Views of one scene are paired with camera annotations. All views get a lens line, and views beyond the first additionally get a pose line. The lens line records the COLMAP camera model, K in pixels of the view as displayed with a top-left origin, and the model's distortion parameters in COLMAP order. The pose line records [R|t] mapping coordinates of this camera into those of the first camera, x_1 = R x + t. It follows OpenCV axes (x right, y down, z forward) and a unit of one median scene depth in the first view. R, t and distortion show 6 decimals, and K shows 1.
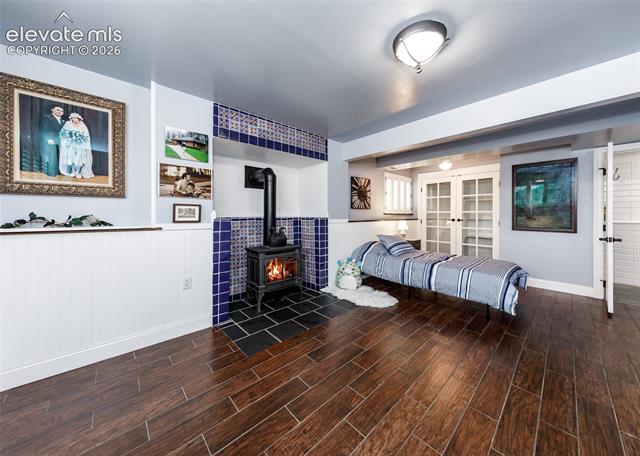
lens RADIAL K [[226.4, 0, 325.1], [0, 226.4, 217.3], [0, 0, 1]] dist [0.002241, -0.000016]
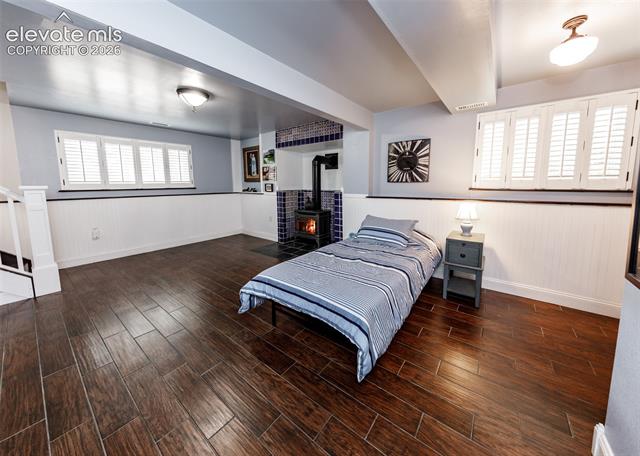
lens RADIAL K [[226.4, 0, 335.2], [0, 226.4, 210.0], [0, 0, 1]] dist [0.002241, -0.000016]
pose [[0.185129, 0.107297, -0.976839, 0.914948], [-0.011626, 0.994191, 0.107000, -0.023679], [0.982645, -0.008452, 0.185301, 0.648412]]
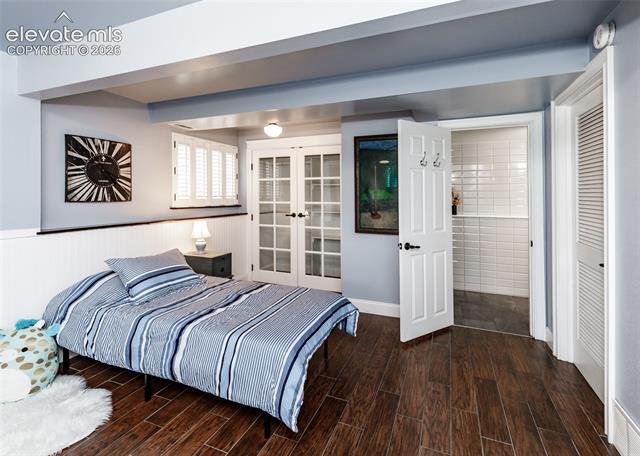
lens RADIAL K [[311.3, 0, 323.5], [0, 311.3, 194.8], [0, 0, 1]] dist [0.000945, 0.000077]
pose [[0.905485, -0.000884, 0.424378, 0.324538], [0.007338, 0.999881, -0.013573, -0.041420], [-0.424315, 0.015404, 0.905383, 0.188466]]
